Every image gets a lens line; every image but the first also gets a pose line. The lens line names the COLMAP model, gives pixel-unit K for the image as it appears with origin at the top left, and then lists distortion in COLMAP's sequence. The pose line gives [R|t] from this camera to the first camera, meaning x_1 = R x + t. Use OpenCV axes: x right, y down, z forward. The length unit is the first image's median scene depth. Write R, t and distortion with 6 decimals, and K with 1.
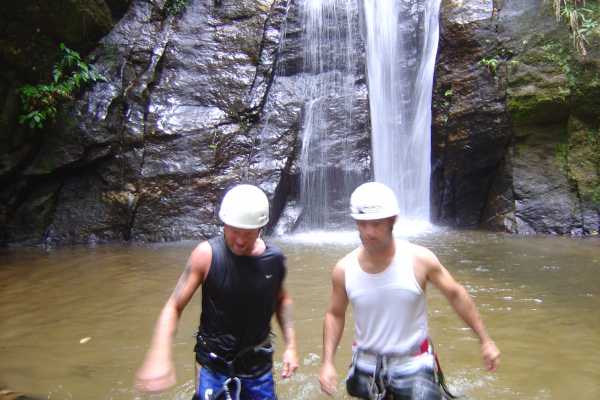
lens RADIAL K [[675.4, 0, 300.0], [0, 675.4, 200.0], [0, 0, 1]] dist [-0.146846, 0.027630]
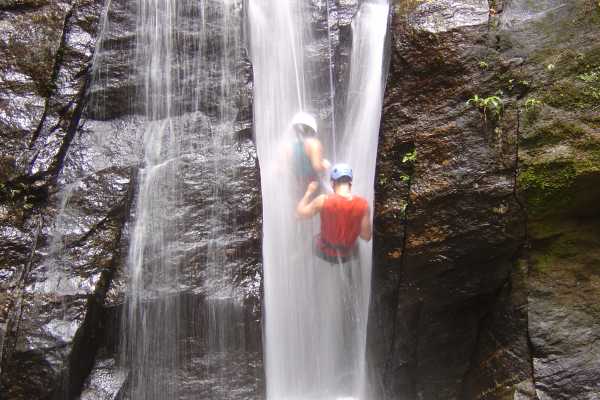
lens RADIAL K [[1005.2, 0, 300.0], [0, 1005.2, 200.0], [0, 0, 1]] dist [-0.066773, -0.229488]
pose [[0.980293, 0.033693, 0.194653, -0.020593], [-0.001530, 0.986613, -0.163071, 0.006114], [-0.197542, 0.159560, 0.967222, 0.227636]]
